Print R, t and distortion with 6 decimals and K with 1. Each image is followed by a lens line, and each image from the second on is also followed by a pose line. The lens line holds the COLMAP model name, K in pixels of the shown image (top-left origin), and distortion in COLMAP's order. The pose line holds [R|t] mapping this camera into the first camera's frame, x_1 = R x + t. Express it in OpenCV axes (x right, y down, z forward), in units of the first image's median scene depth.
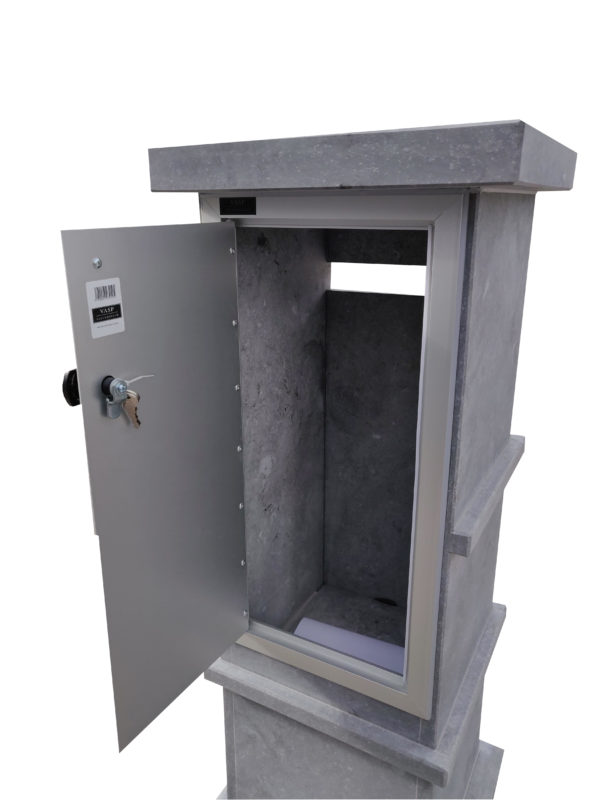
lens RADIAL K [[616.1, 0, 296.9], [0, 616.1, 399.2], [0, 0, 1]] dist [0.000123, 0.029861]
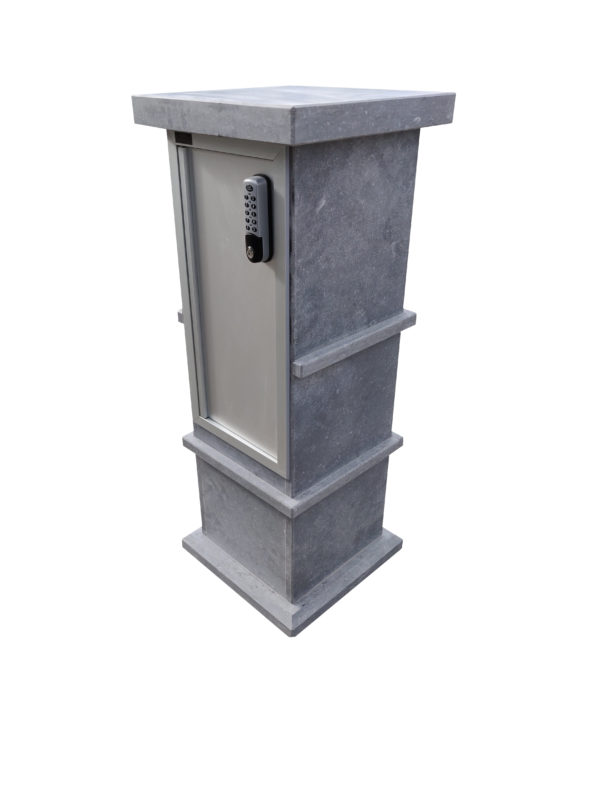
lens RADIAL K [[616.1, 0, 293.8], [0, 616.1, 394.8], [0, 0, 1]] dist [0.000123, 0.029861]
pose [[0.963231, 0.132821, -0.233550, 0.511360], [-0.082805, 0.973704, 0.212237, -0.031652], [0.255598, -0.185094, 0.948899, -0.422814]]
